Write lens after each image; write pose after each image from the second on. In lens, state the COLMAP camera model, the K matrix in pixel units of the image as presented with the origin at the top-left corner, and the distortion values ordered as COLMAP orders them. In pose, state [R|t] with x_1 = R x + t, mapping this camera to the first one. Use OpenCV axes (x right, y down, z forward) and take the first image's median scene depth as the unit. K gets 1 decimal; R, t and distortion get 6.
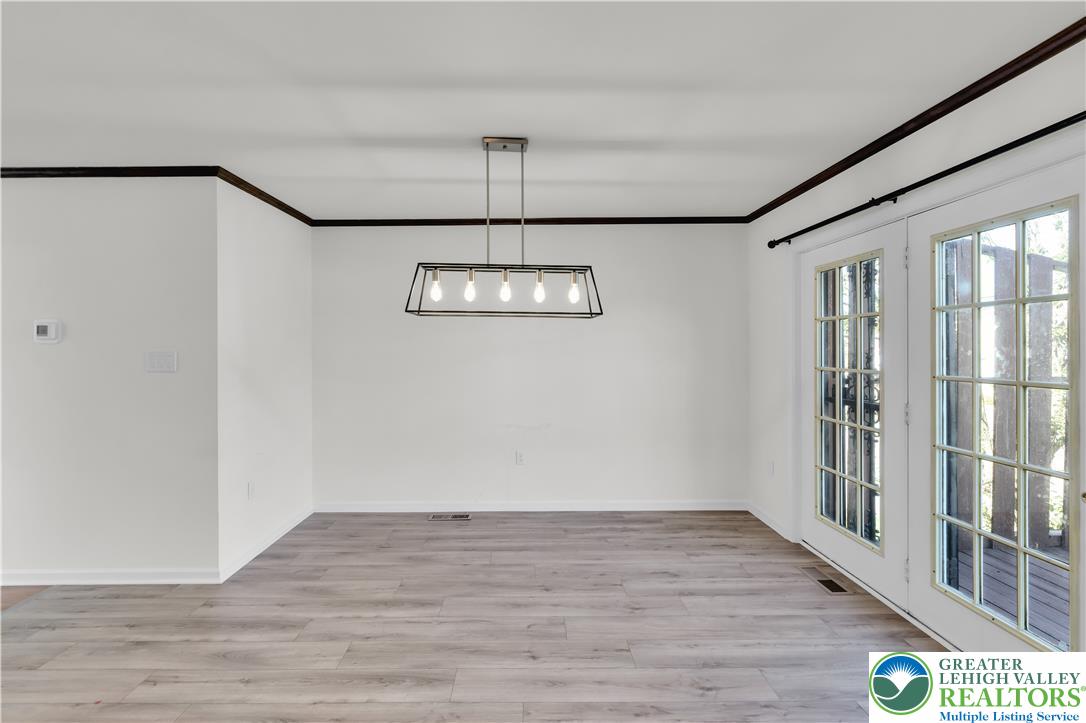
lens RADIAL K [[466.4, 0, 521.2], [0, 466.4, 347.6], [0, 0, 1]] dist [-0.000863, -0.003042]
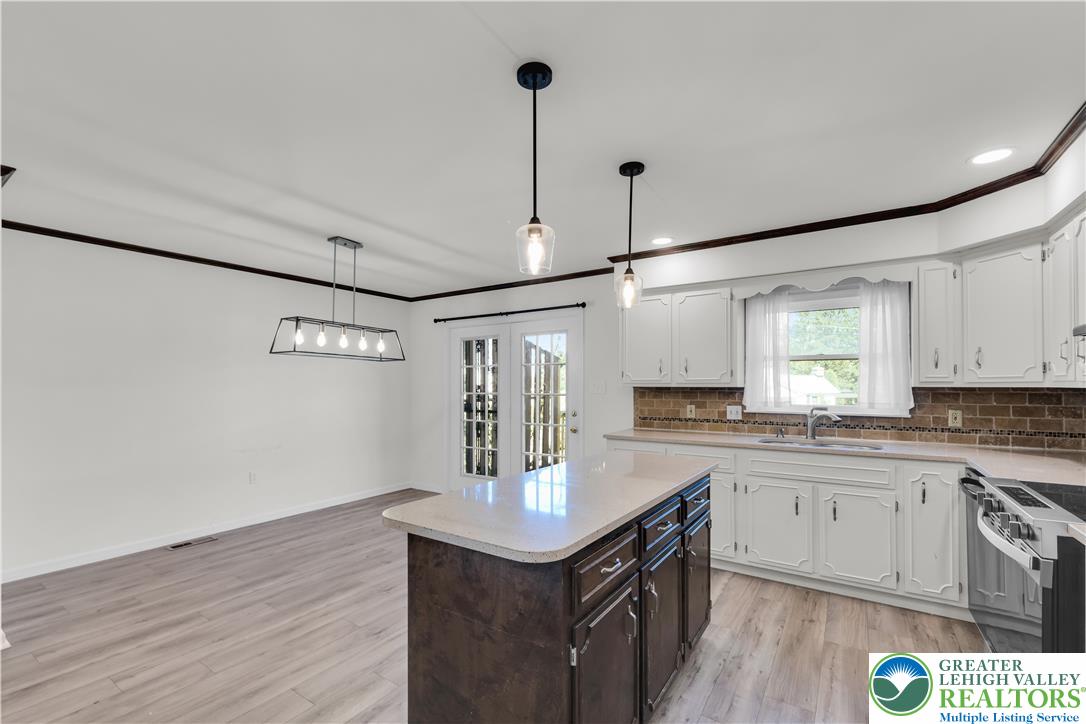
lens RADIAL K [[468.6, 0, 528.5], [0, 468.6, 386.9], [0, 0, 1]] dist [0.000150, -0.000448]
pose [[0.566185, 0.002063, 0.824276, -0.763315], [-0.002192, 0.999997, -0.000997, 0.020448], [-0.824275, -0.001242, 0.566188, -0.267863]]
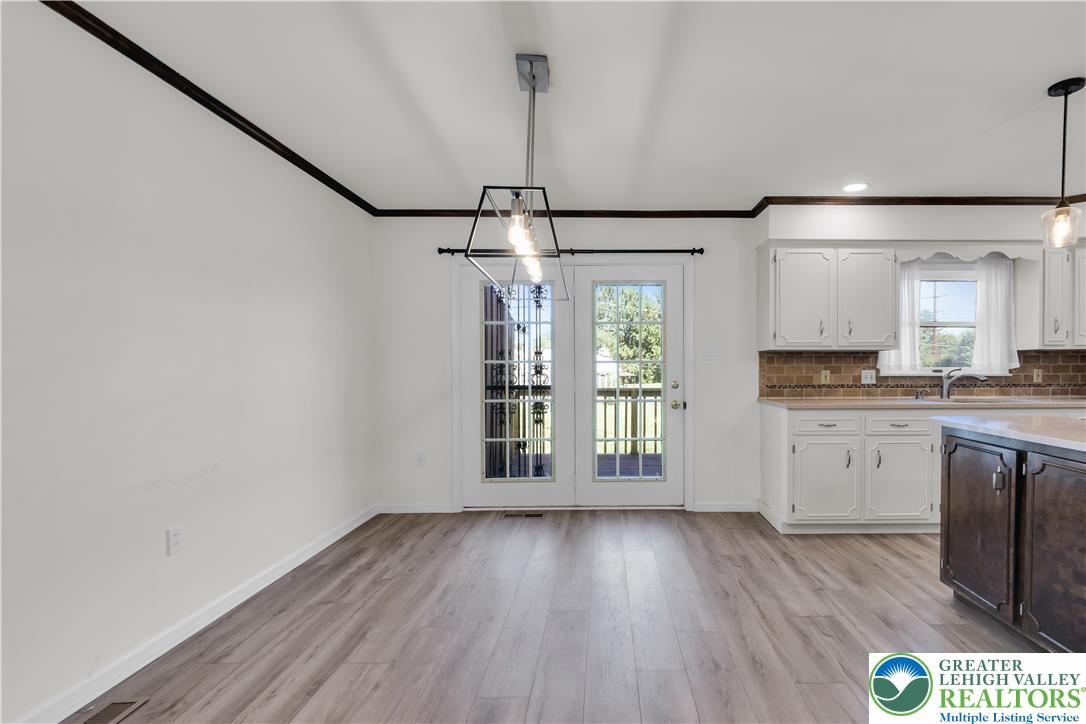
lens RADIAL K [[512.4, 0, 603.2], [0, 512.4, 372.2], [0, 0, 1]] dist [-0.003578, 0.000140]
pose [[-0.004801, -0.011591, 0.999921, -0.773544], [0.001517, 0.999932, 0.011599, 0.058233], [-0.999987, 0.001572, -0.004783, 0.715953]]
